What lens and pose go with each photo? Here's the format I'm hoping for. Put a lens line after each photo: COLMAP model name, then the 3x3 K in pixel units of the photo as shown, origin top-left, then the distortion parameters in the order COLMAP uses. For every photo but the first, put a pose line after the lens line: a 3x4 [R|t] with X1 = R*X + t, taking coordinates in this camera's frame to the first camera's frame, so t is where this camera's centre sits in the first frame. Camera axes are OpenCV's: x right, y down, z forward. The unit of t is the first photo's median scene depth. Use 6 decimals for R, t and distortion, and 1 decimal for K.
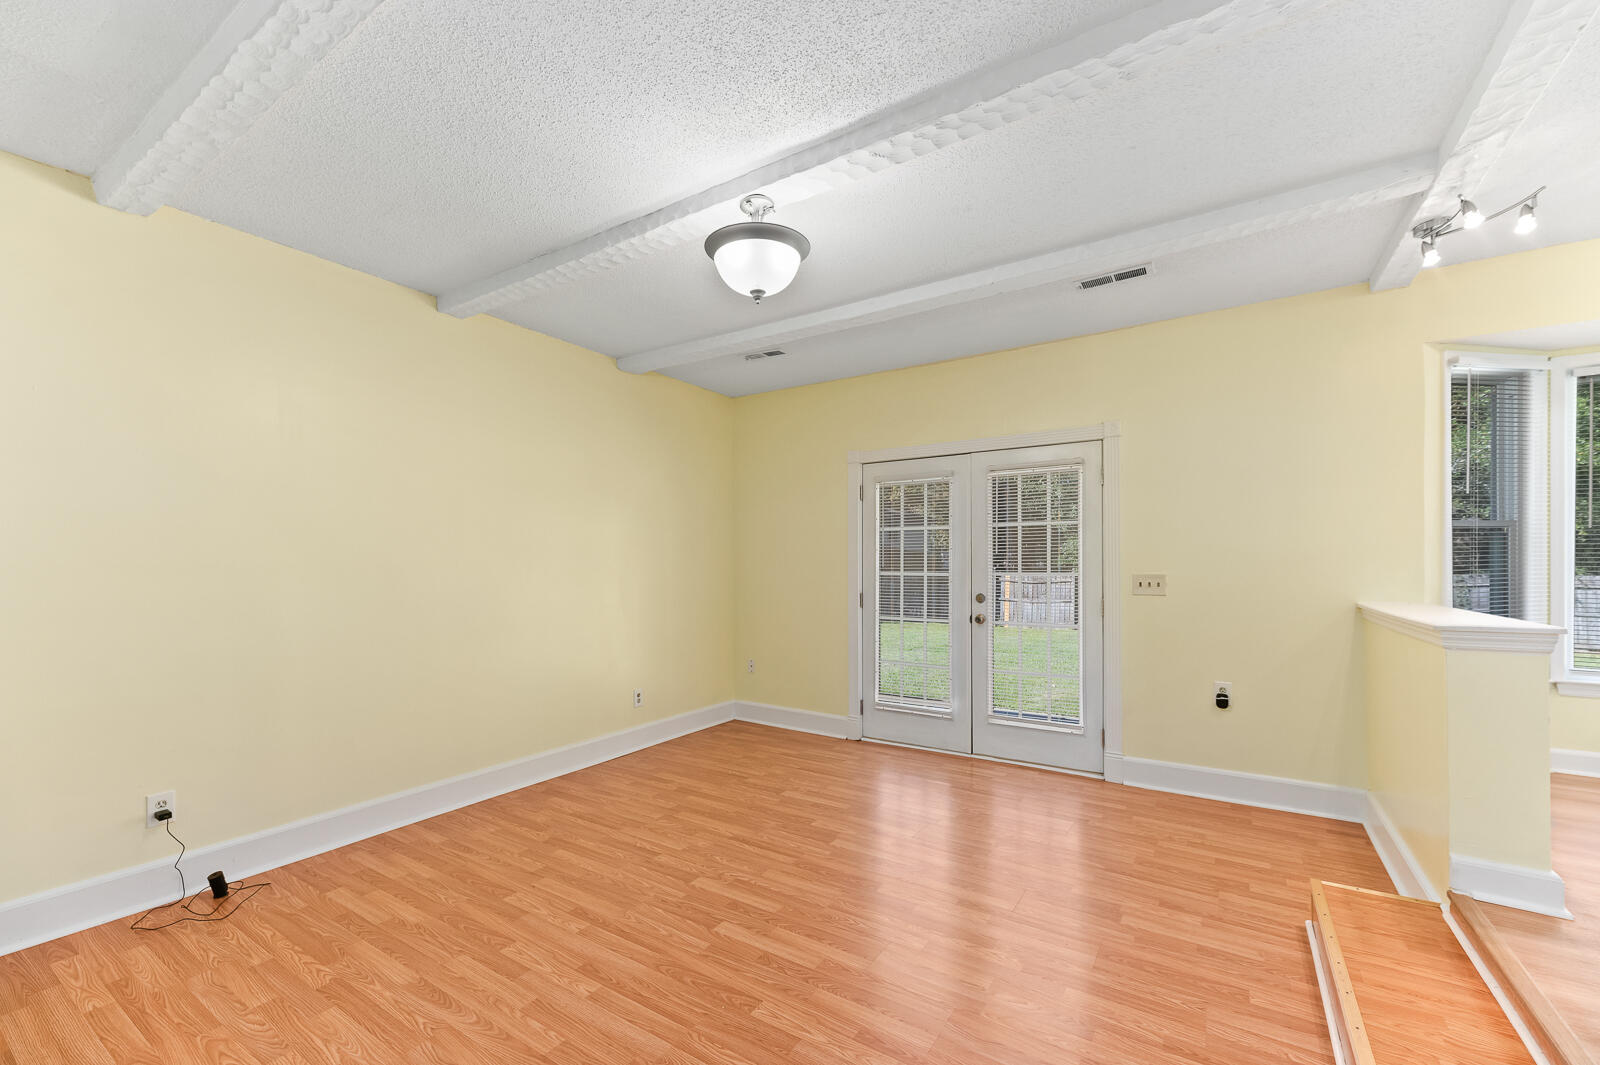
lens RADIAL K [[648.2, 0, 801.4], [0, 648.2, 570.8], [0, 0, 1]] dist [0.007563, -0.003192]
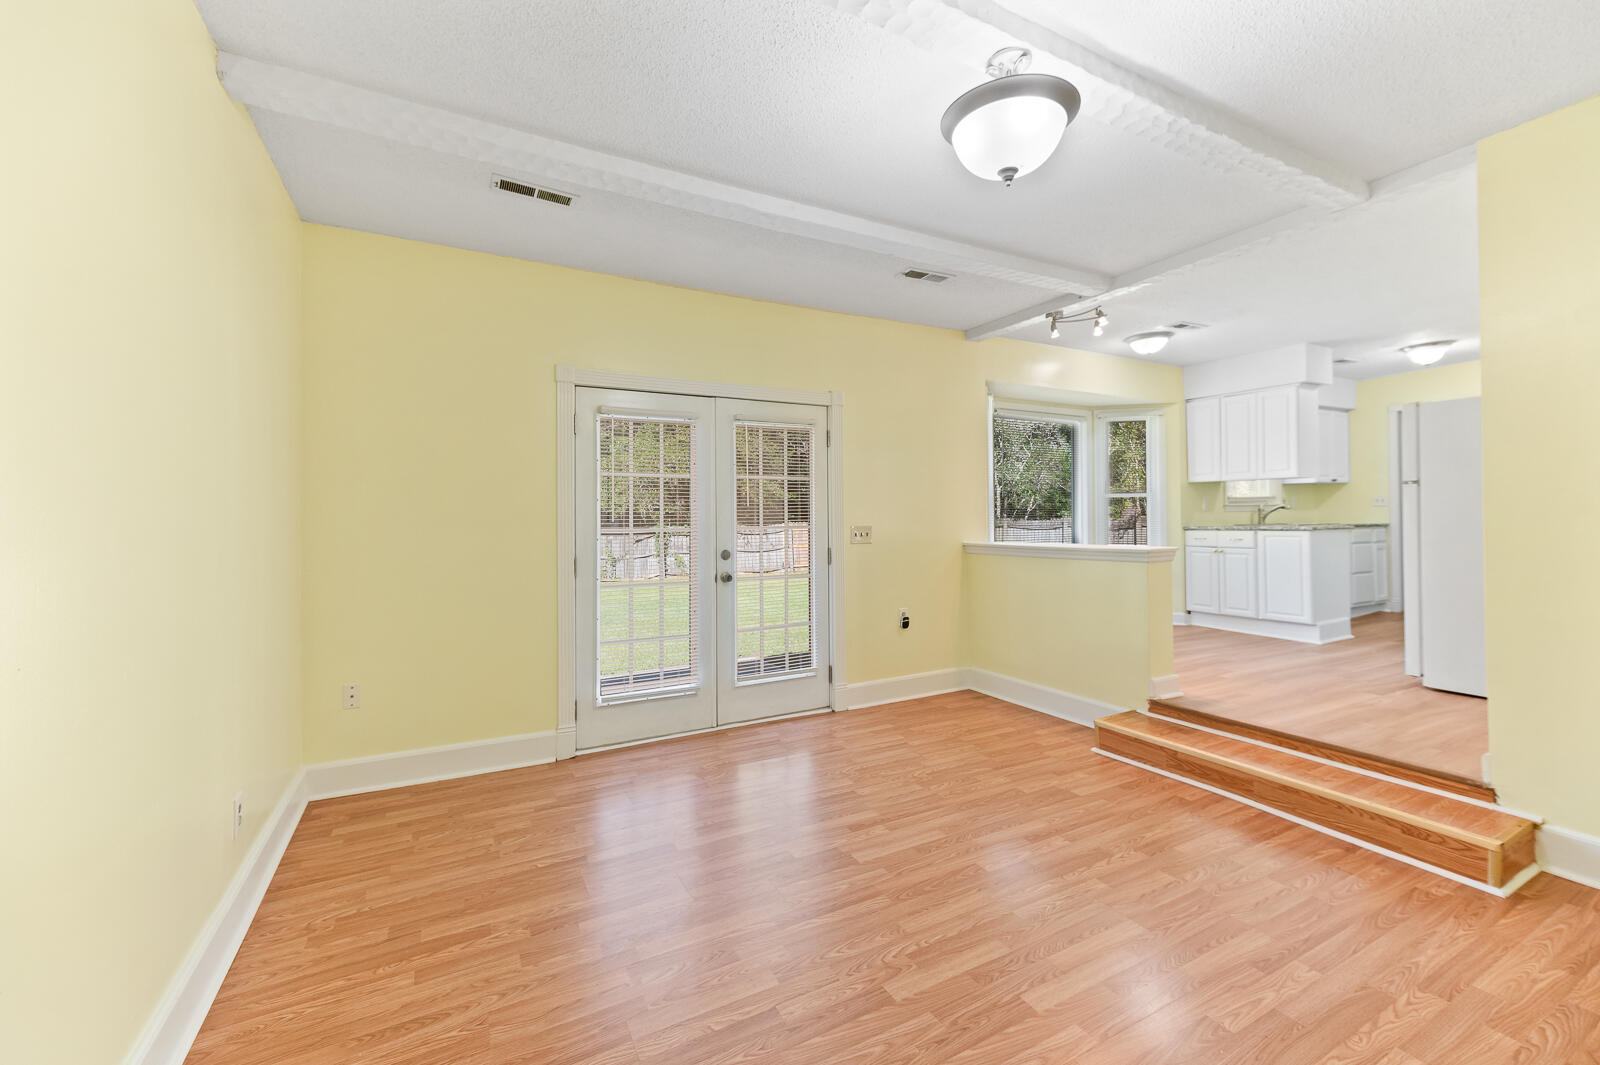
lens RADIAL K [[648.2, 0, 789.9], [0, 648.2, 513.5], [0, 0, 1]] dist [0.007563, -0.003192]
pose [[0.491018, 0.002833, 0.871145, -0.551252], [0.015418, 0.999810, -0.011942, -0.005129], [-0.871013, 0.019295, 0.490881, 0.523101]]
